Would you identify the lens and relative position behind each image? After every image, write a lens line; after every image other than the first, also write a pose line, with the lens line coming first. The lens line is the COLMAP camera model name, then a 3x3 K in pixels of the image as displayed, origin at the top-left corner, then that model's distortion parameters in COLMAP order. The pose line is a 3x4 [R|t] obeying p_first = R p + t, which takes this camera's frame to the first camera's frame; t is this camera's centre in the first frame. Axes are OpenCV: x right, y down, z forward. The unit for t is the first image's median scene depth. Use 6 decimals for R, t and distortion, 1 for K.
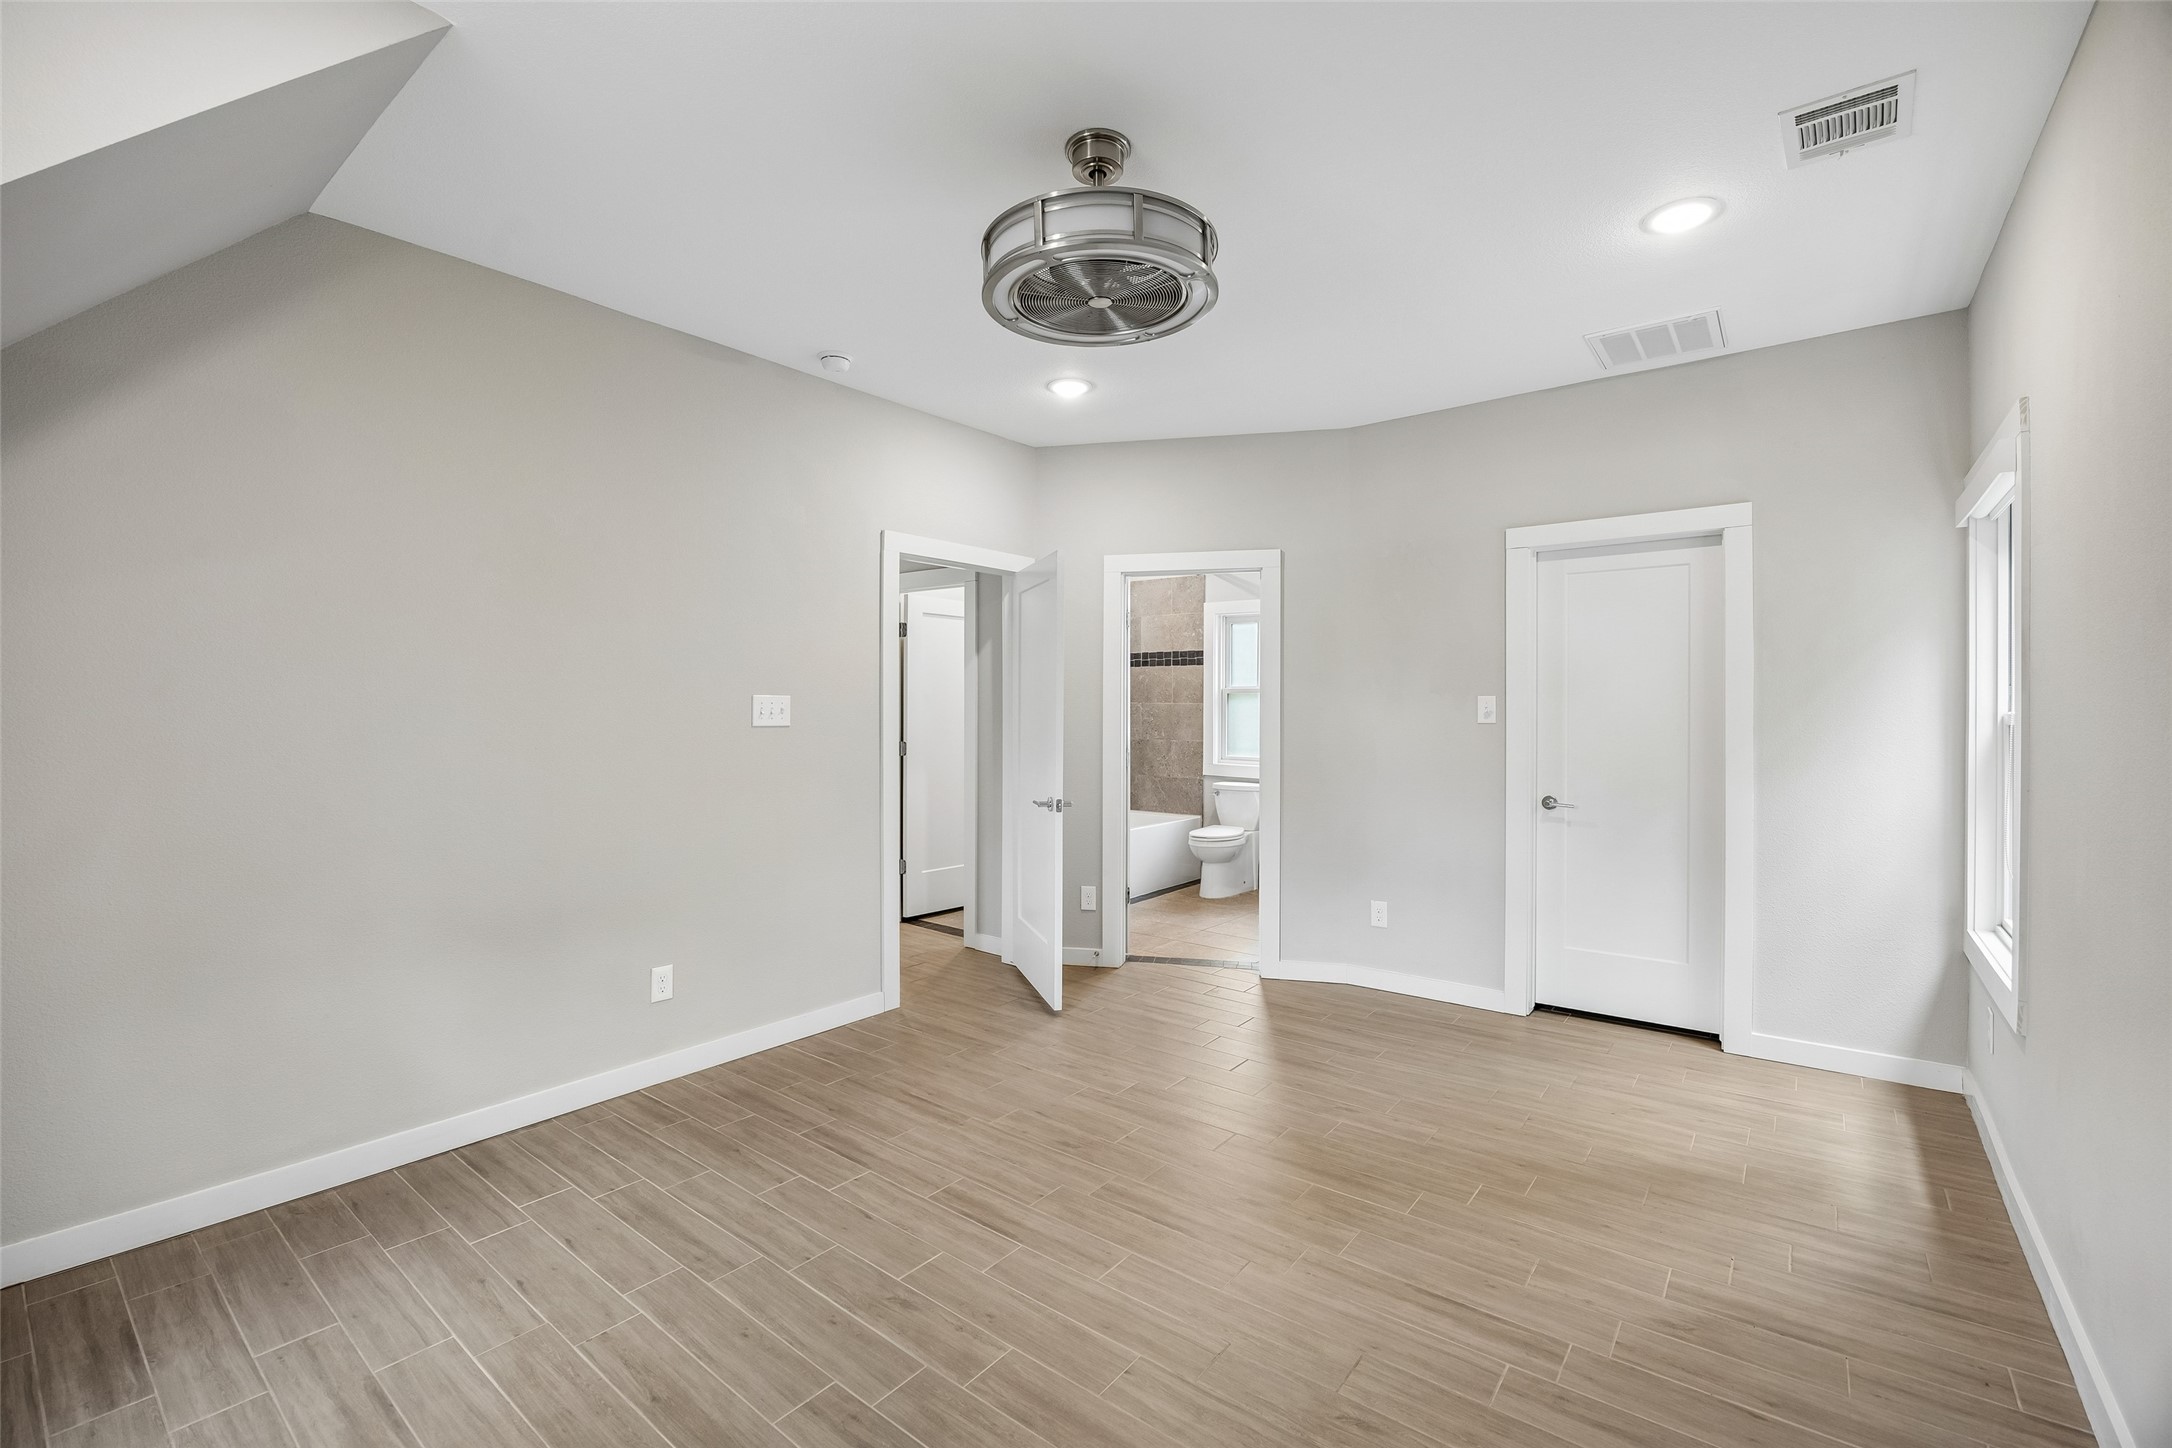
lens RADIAL K [[925.0, 0, 1103.4], [0, 925.0, 708.1], [0, 0, 1]] dist [-0.013680, 0.000339]
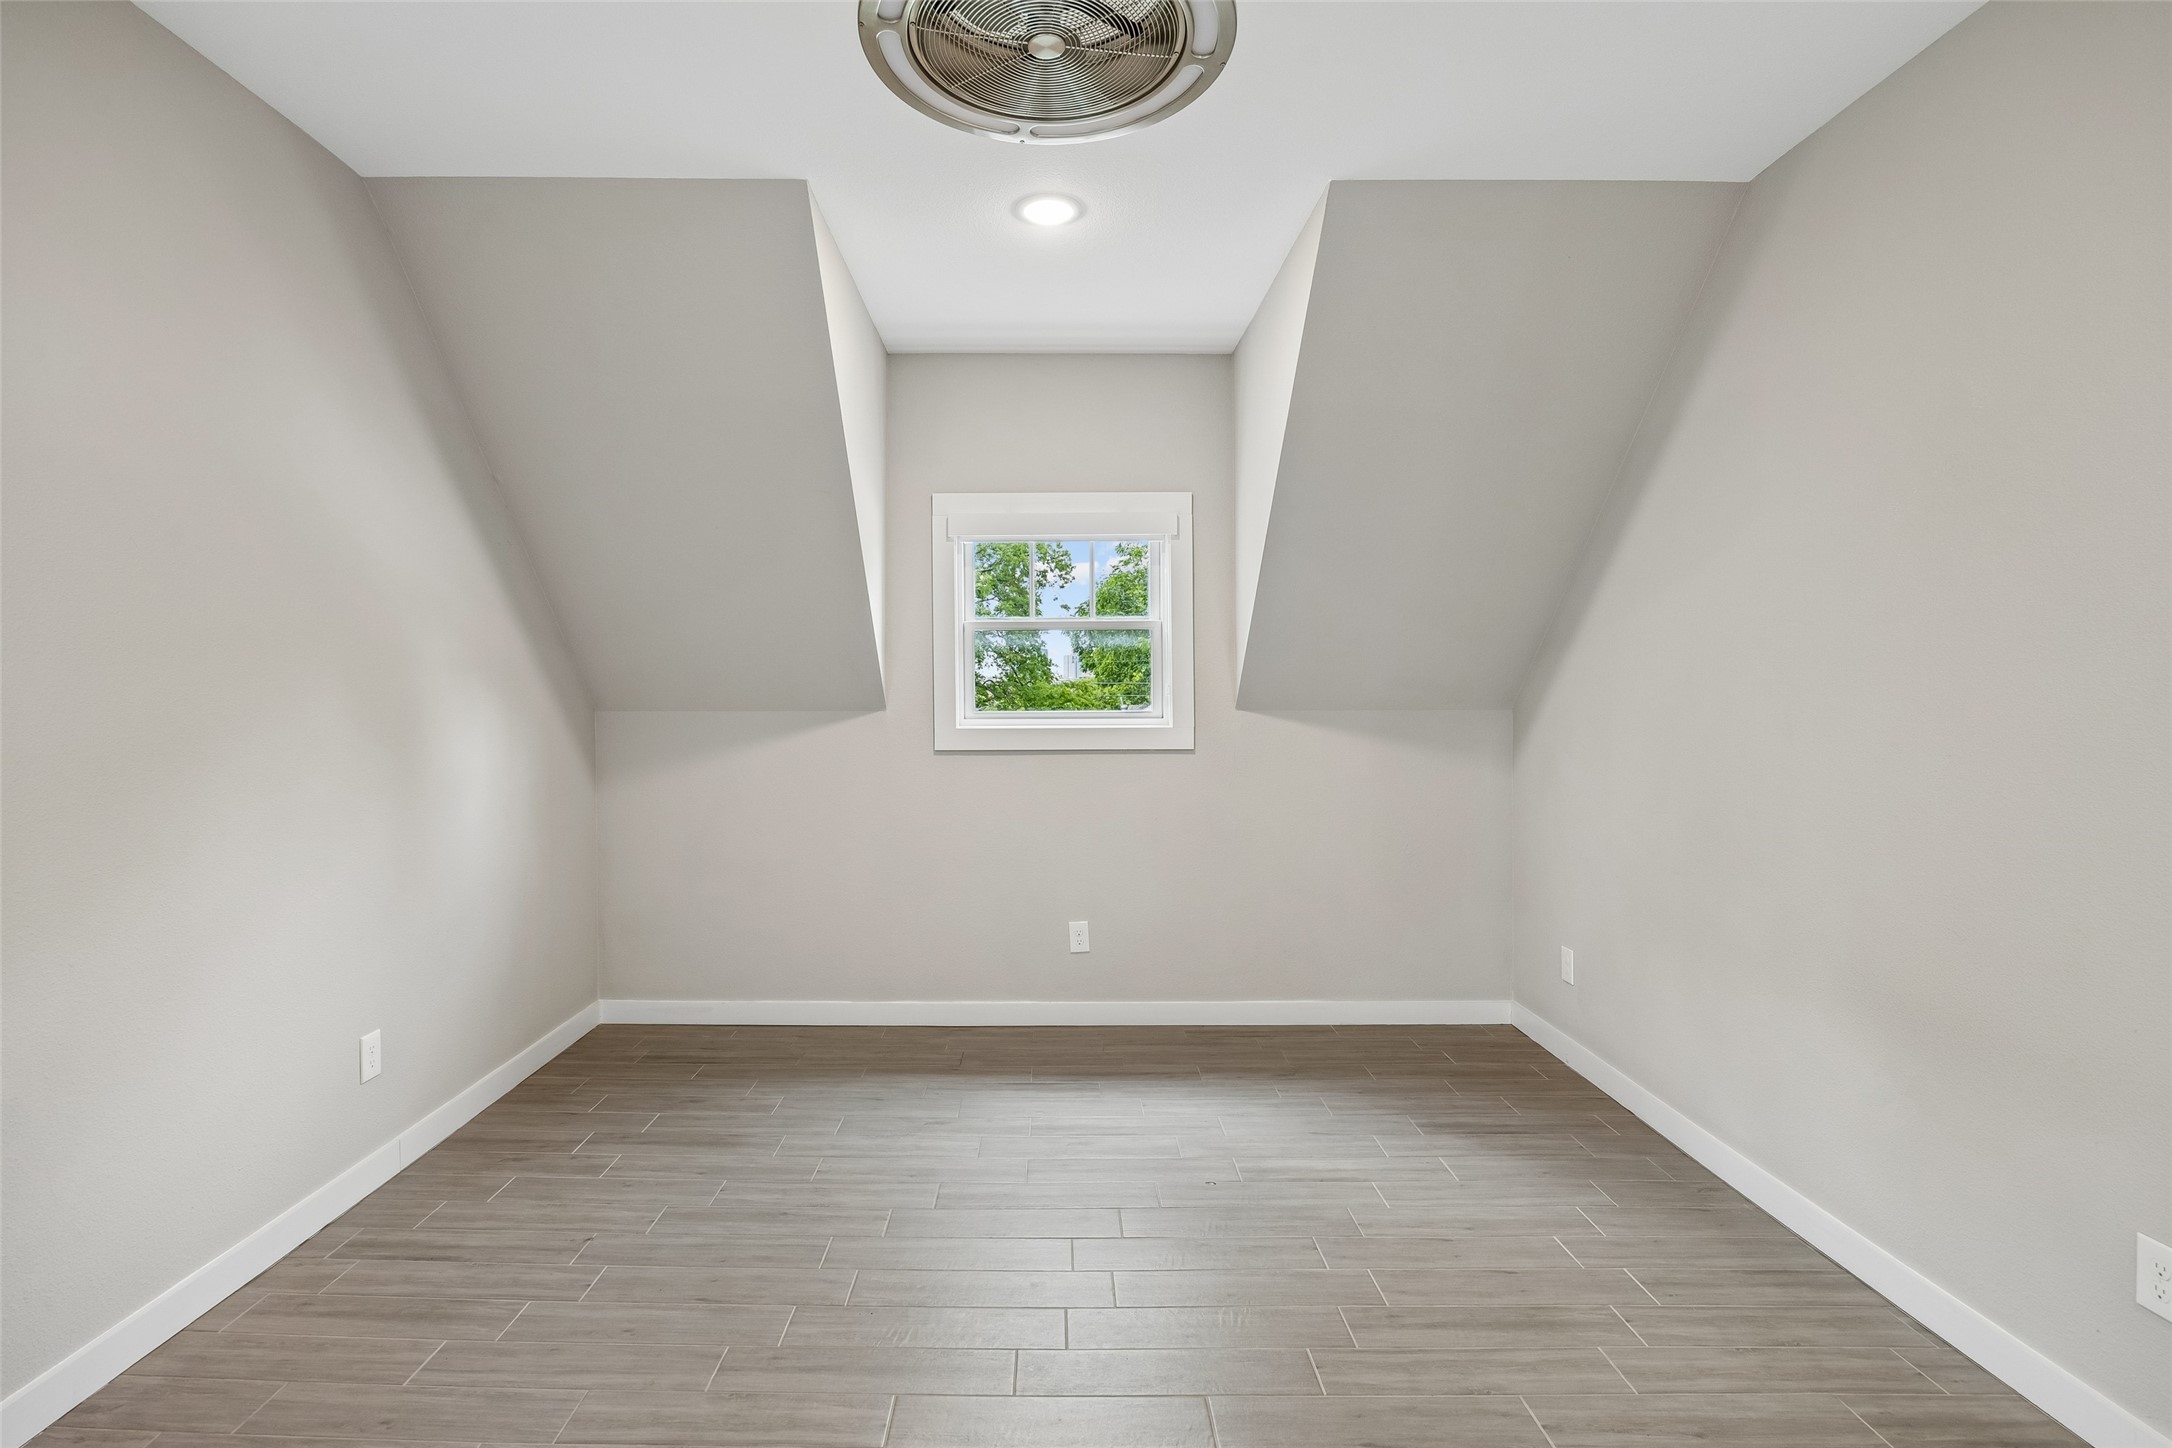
lens RADIAL K [[1027.9, 0, 1045.0], [0, 1027.9, 704.2], [0, 0, 1]] dist [0.000476, -0.000162]
pose [[-0.801780, 0.001174, -0.597618, 0.291243], [0.000970, 0.999999, 0.000663, 0.007764], [0.597618, -0.000048, -0.801781, 1.113093]]
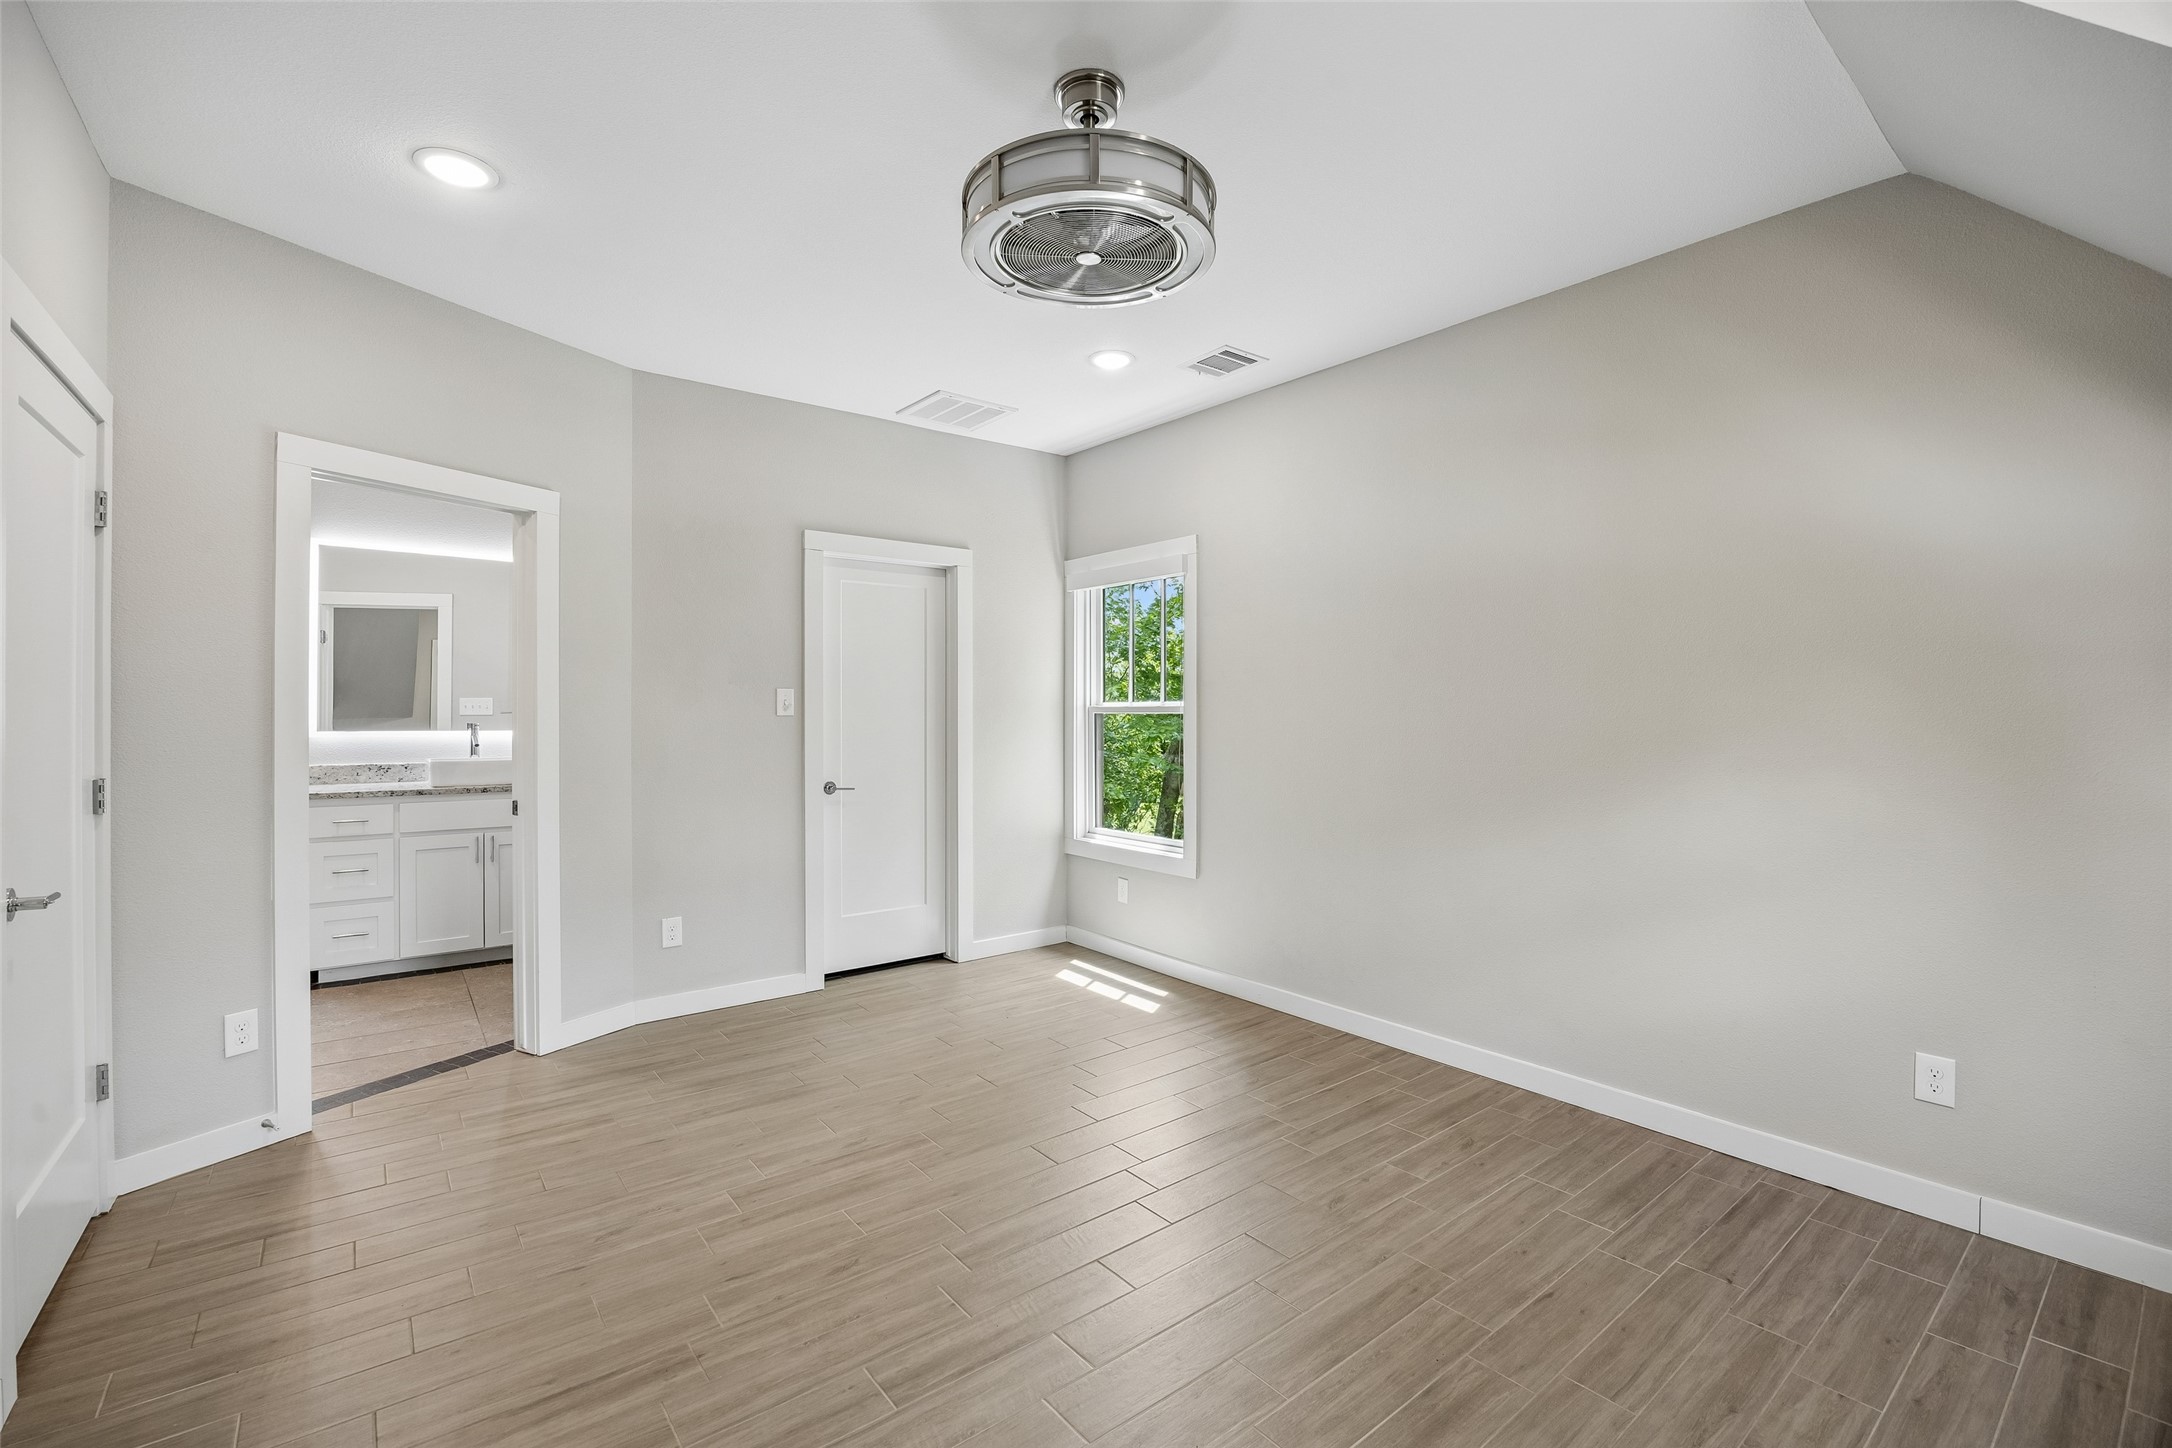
lens RADIAL K [[925.0, 0, 1099.7], [0, 925.0, 722.1], [0, 0, 1]] dist [-0.013680, 0.000339]
pose [[0.237547, -0.009393, 0.971331, -0.646657], [-0.006984, 0.999911, 0.011377, 0.012204], [-0.971351, -0.009486, 0.237461, 0.556260]]
